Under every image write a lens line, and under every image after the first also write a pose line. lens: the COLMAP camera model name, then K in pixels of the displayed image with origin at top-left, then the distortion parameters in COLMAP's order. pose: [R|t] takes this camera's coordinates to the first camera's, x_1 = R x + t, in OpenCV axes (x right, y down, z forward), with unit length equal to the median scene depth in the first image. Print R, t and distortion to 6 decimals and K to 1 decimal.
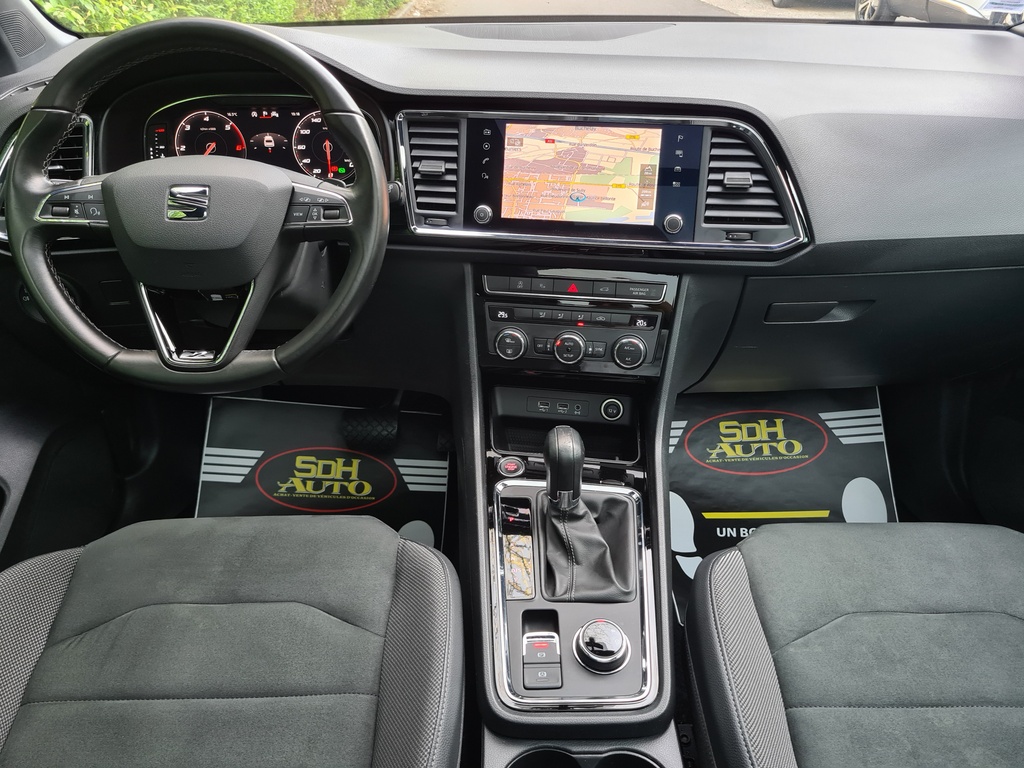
lens RADIAL K [[792.4, 0, 508.5], [0, 792.4, 371.5], [0, 0, 1]] dist [0.048952, -0.054768]
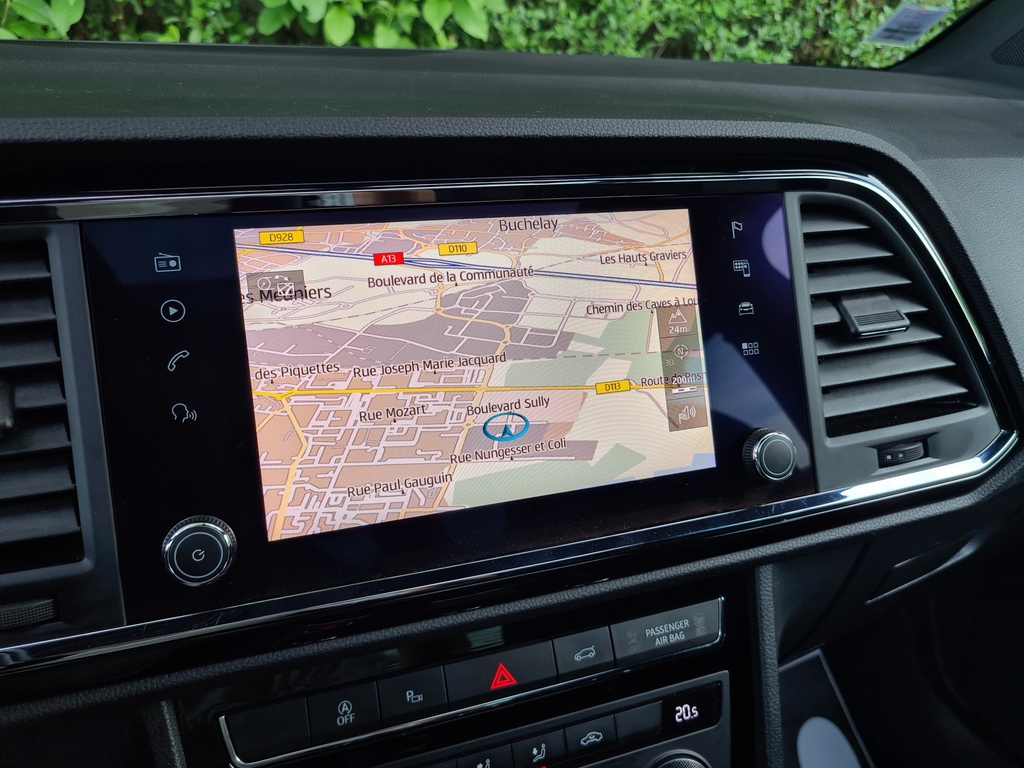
lens RADIAL K [[790.4, 0, 511.3], [0, 790.4, 370.6], [0, 0, 1]] dist [0.038626, -0.042283]
pose [[0.893126, -0.153465, 0.422817, -0.043274], [0.217601, 0.970096, -0.107538, -0.208239], [-0.393669, 0.188051, 0.899812, 0.709251]]
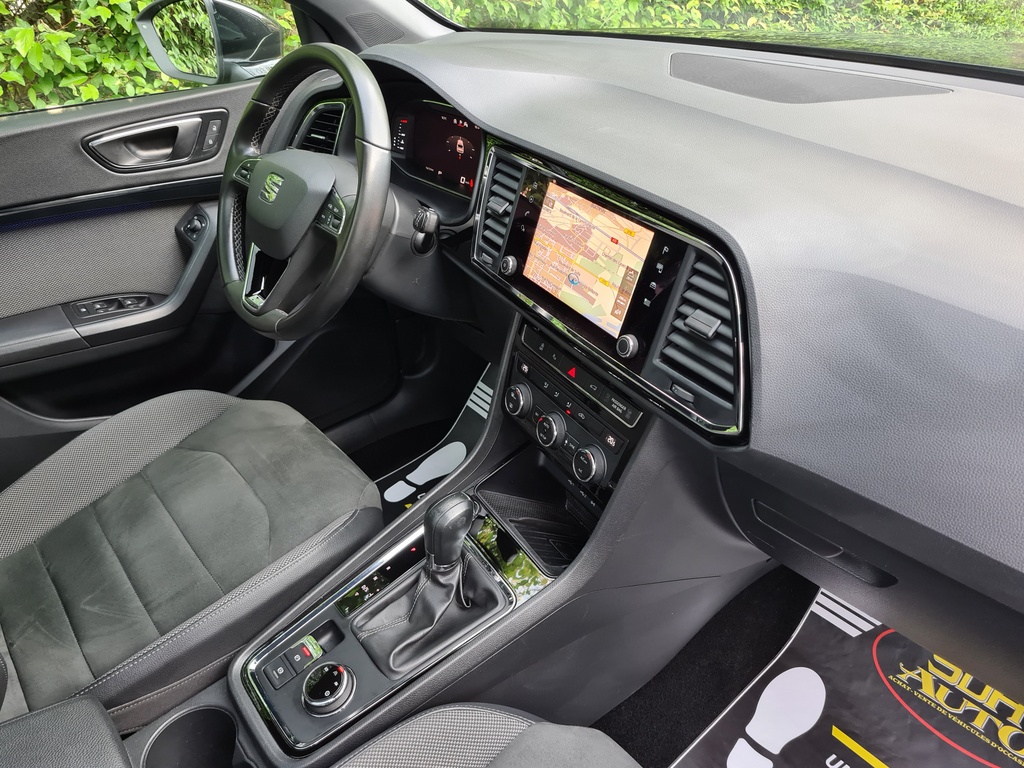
lens RADIAL K [[790.4, 0, 511.3], [0, 790.4, 370.6], [0, 0, 1]] dist [0.038626, -0.042283]
pose [[0.606490, 0.393165, -0.691080, 0.703707], [-0.345468, 0.913157, 0.216326, -0.295586], [0.716116, 0.107547, 0.689646, 0.350328]]
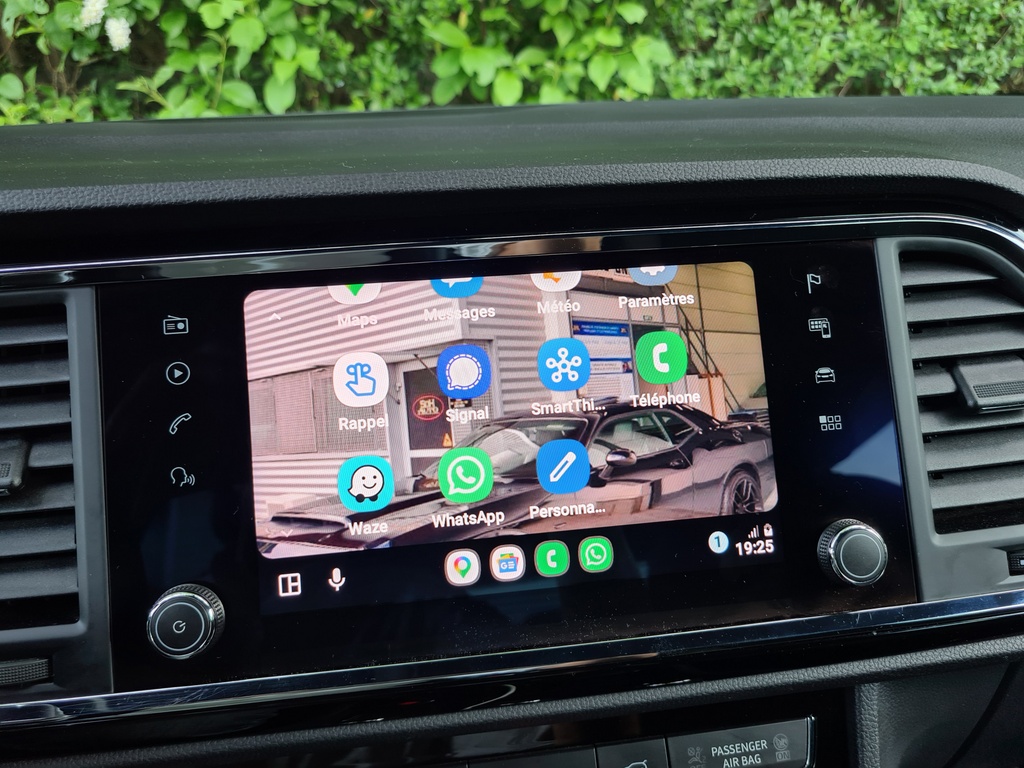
lens RADIAL K [[790.4, 0, 511.3], [0, 790.4, 370.6], [0, 0, 1]] dist [0.038626, -0.042283]
pose [[0.969061, -0.114953, 0.218417, 0.025357], [0.162219, 0.963582, -0.212589, -0.207344], [-0.186025, 0.241443, 0.952418, 0.716934]]
